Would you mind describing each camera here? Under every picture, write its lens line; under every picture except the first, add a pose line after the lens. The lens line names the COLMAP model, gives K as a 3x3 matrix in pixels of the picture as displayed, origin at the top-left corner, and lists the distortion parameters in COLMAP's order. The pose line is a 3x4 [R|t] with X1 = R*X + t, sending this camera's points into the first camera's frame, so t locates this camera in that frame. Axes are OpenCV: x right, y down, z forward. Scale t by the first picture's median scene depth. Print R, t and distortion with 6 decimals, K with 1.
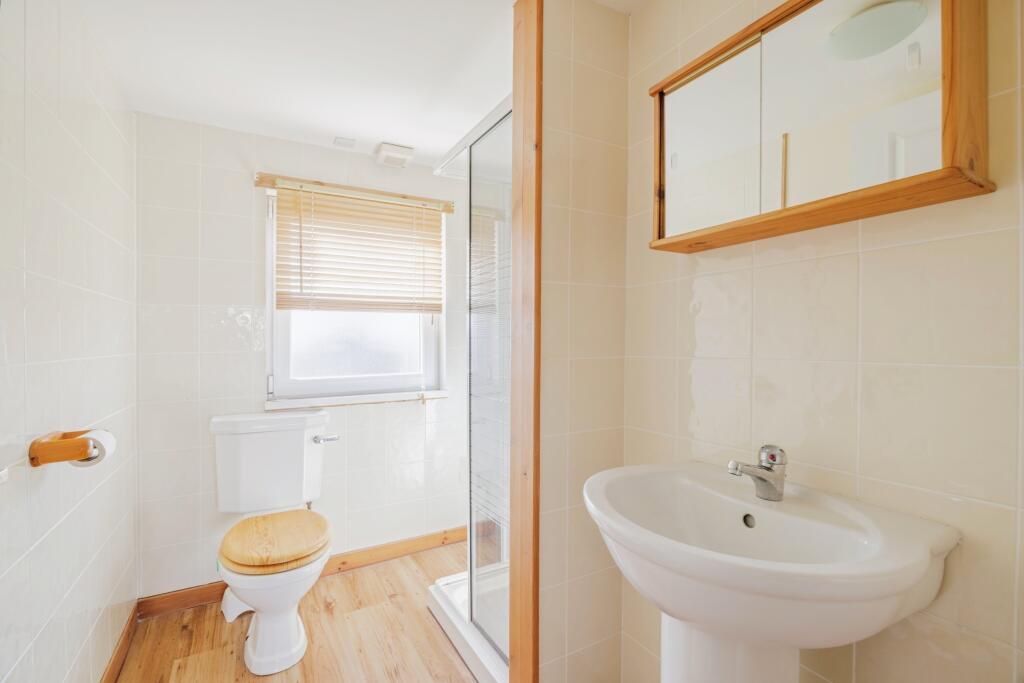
lens RADIAL K [[453.5, 0, 517.2], [0, 453.5, 339.5], [0, 0, 1]] dist [-0.000486, 0.000111]
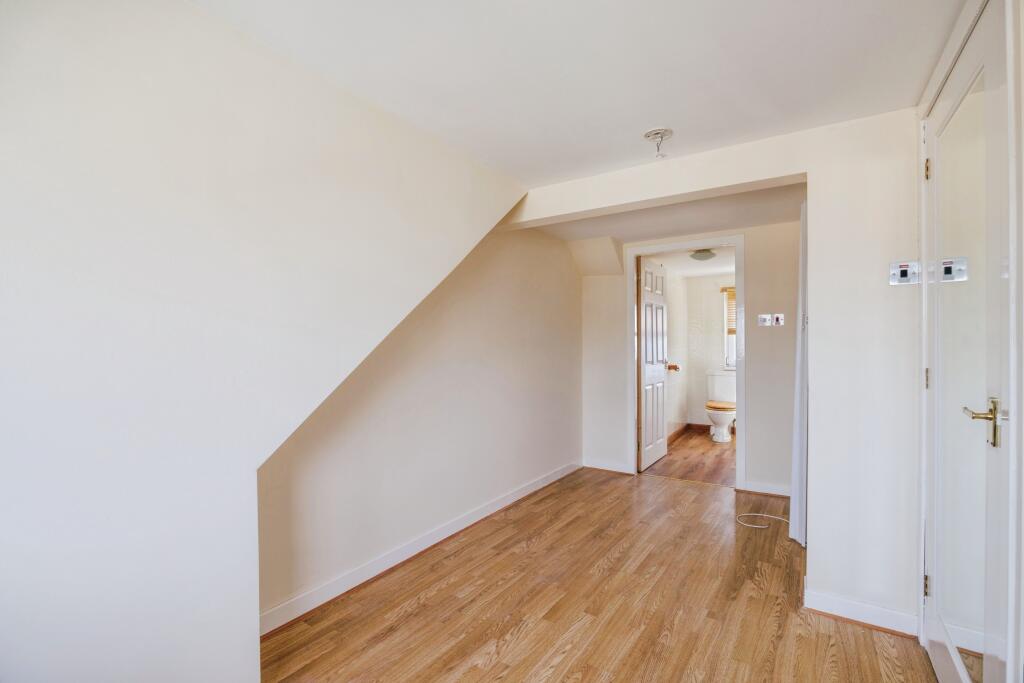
lens RADIAL K [[453.5, 0, 517.2], [0, 453.5, 339.5], [0, 0, 1]] dist [-0.000486, 0.000111]
pose [[0.459185, -0.010193, -0.888282, 1.404329], [0.005233, 0.999948, -0.008770, -0.017584], [0.888325, -0.000622, 0.459214, -1.494018]]
